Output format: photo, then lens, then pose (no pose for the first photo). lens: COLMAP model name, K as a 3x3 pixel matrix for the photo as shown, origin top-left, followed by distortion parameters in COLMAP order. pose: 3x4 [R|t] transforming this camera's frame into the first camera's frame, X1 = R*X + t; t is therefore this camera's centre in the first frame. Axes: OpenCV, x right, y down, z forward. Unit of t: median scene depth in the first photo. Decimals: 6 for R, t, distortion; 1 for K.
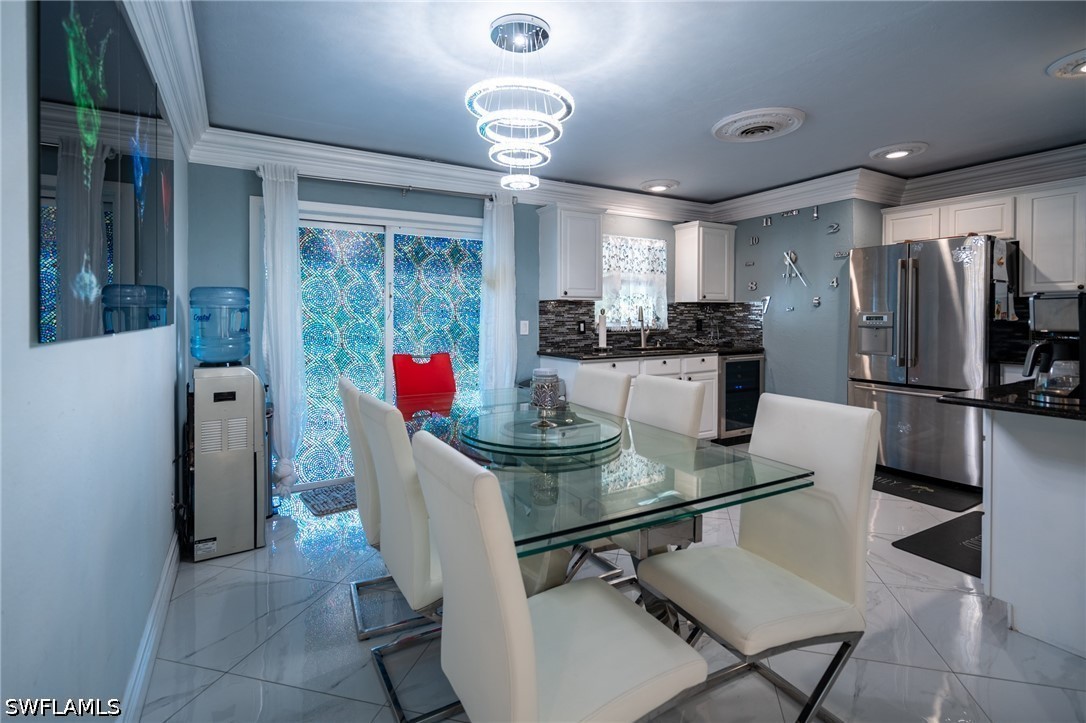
lens RADIAL K [[518.8, 0, 553.1], [0, 518.8, 319.5], [0, 0, 1]] dist [-0.000102, 0.001151]
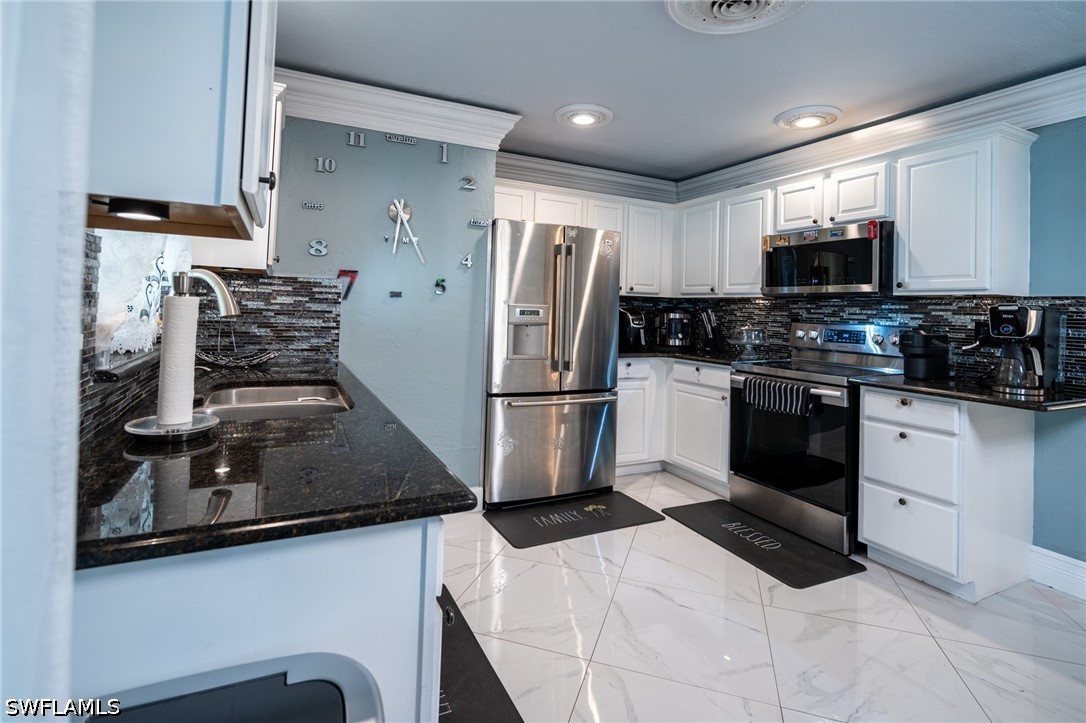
lens RADIAL K [[519.3, 0, 536.2], [0, 519.3, 295.4], [0, 0, 1]] dist [-0.002467, 0.000051]
pose [[0.084323, 0.030991, 0.995956, -0.139569], [-0.021258, 0.999345, -0.029297, -0.004971], [-0.996212, -0.018702, 0.084926, 0.794249]]
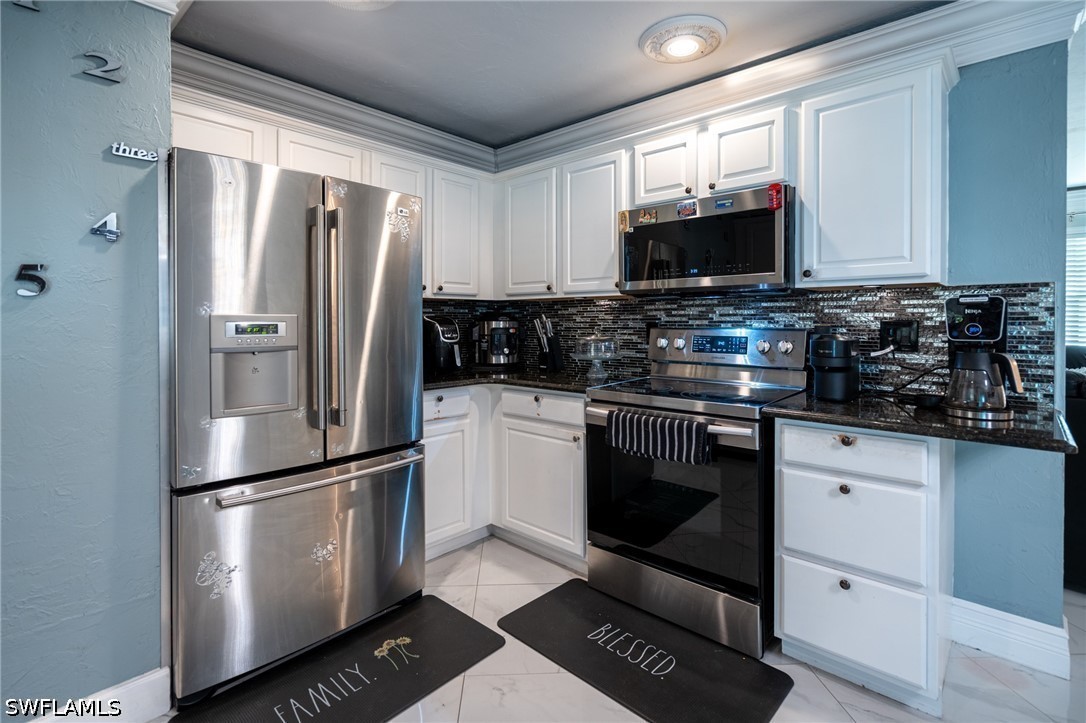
lens RADIAL K [[515.2, 0, 530.3], [0, 515.2, 326.1], [0, 0, 1]] dist [-0.001557, 0.000209]
pose [[-0.272491, -0.008685, 0.962119, 0.128960], [0.010704, 0.999870, 0.012057, -0.006559], [-0.962099, 0.013584, -0.272362, 0.772862]]
